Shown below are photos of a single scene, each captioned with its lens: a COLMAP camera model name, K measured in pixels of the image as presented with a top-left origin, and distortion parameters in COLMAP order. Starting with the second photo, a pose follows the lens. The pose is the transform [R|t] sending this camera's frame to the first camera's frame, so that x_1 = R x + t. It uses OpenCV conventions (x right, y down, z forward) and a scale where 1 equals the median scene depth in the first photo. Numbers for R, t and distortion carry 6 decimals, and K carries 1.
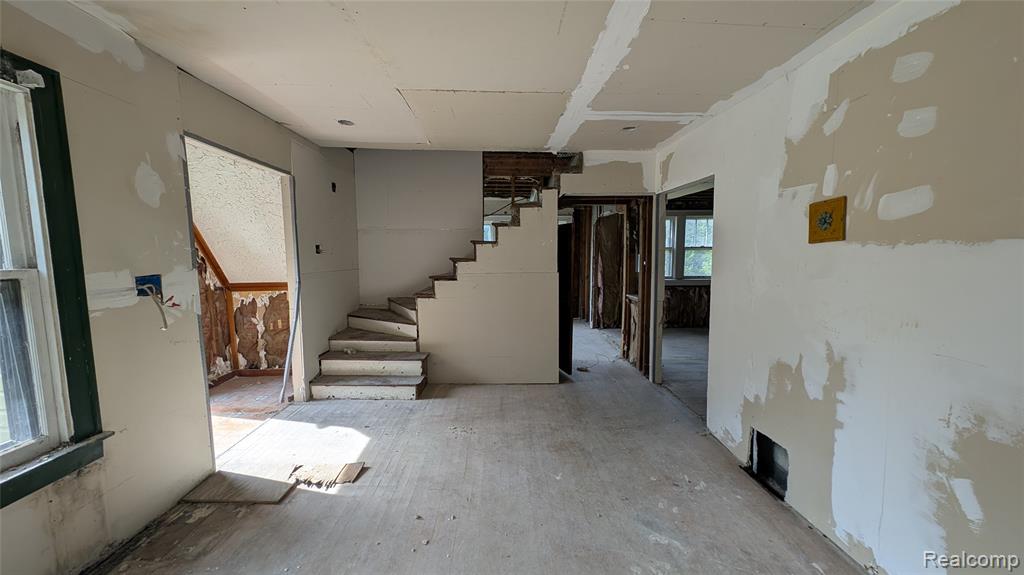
lens RADIAL K [[384.2, 0, 508.2], [0, 384.2, 290.2], [0, 0, 1]] dist [0.001638, -0.000068]
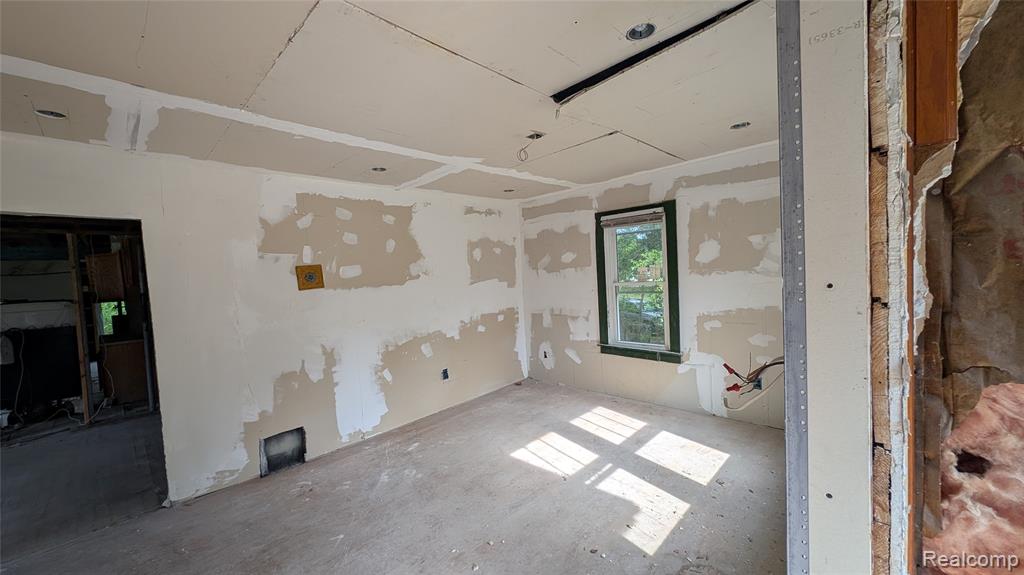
lens RADIAL K [[384.2, 0, 508.2], [0, 384.2, 290.2], [0, 0, 1]] dist [0.001638, -0.000068]
pose [[-0.701876, 0.012352, 0.712192, -1.056901], [0.124351, 0.986620, 0.105439, -0.195207], [-0.701360, 0.162567, -0.694021, 1.600543]]
